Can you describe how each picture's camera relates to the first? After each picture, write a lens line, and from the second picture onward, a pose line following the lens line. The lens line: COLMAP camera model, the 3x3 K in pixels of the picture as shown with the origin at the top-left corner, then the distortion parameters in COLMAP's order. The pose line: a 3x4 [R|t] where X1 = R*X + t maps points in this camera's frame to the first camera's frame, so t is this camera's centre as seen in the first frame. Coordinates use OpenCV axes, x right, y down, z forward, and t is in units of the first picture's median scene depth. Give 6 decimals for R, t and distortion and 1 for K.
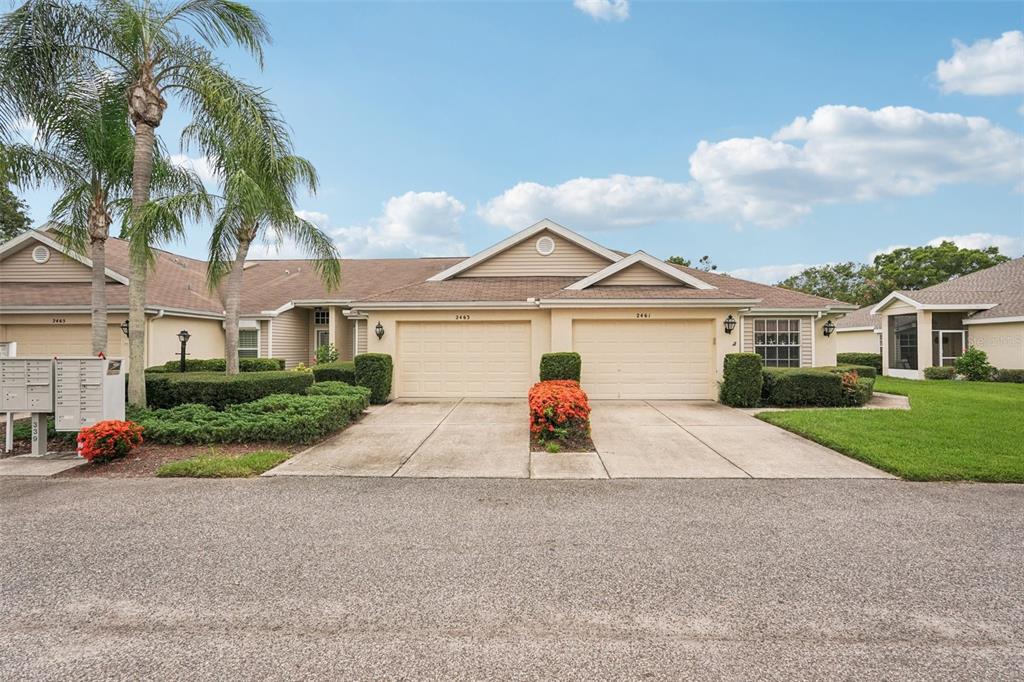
lens RADIAL K [[462.5, 0, 514.9], [0, 462.5, 337.0], [0, 0, 1]] dist [-0.008358, -0.000227]
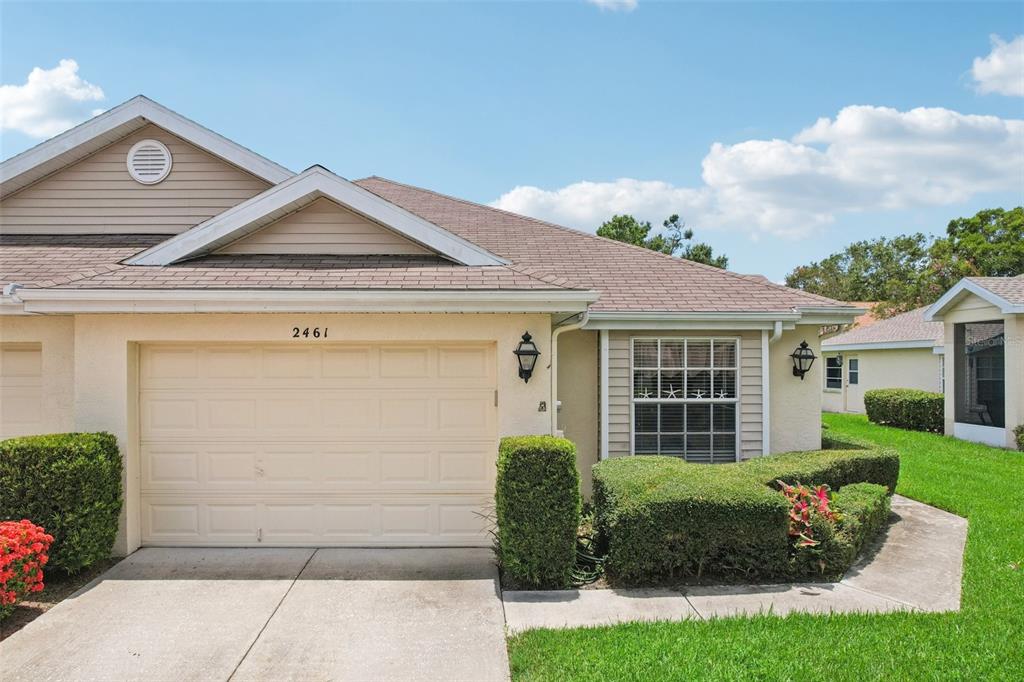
lens RADIAL K [[689.9, 0, 510.1], [0, 689.9, 351.4], [0, 0, 1]] dist [-0.036148, 0.017369]
pose [[0.997191, 0.000745, 0.074896, 0.242871], [-0.001582, 0.999937, 0.011118, -0.023075], [-0.074883, -0.011206, 0.997129, 0.254274]]
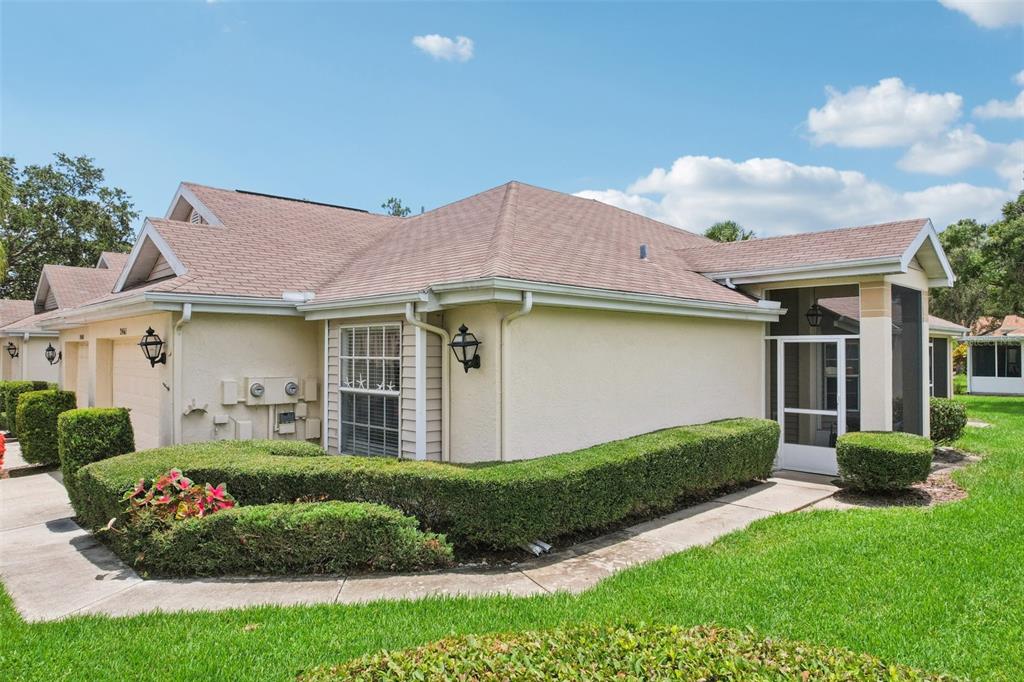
lens RADIAL K [[647.8, 0, 512.6], [0, 647.8, 341.2], [0, 0, 1]] dist [-0.031952, 0.008597]
pose [[0.725320, -0.011906, -0.688309, 0.712309], [0.019909, 0.999795, 0.003685, -0.017101], [0.688124, -0.016376, 0.725409, 0.456416]]
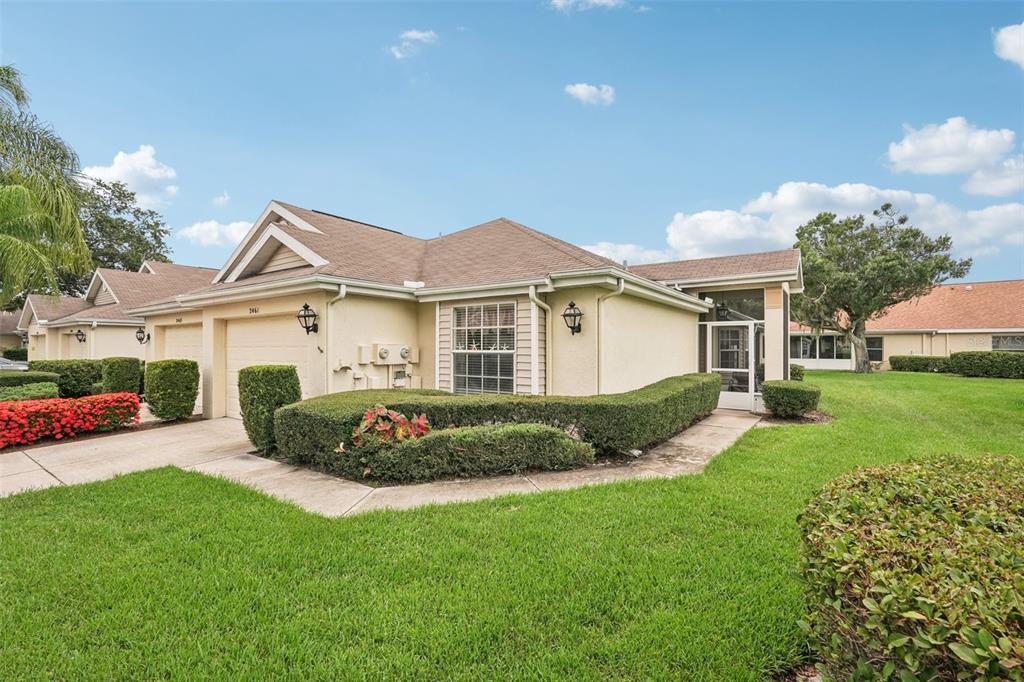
lens RADIAL K [[448.9, 0, 516.7], [0, 448.9, 346.7], [0, 0, 1]] dist [-0.011257, -0.000259]
pose [[0.841939, -0.001632, -0.539570, 0.608567], [0.015821, 0.999640, 0.021663, 0.000654], [0.539340, -0.026776, 0.841662, 0.379954]]
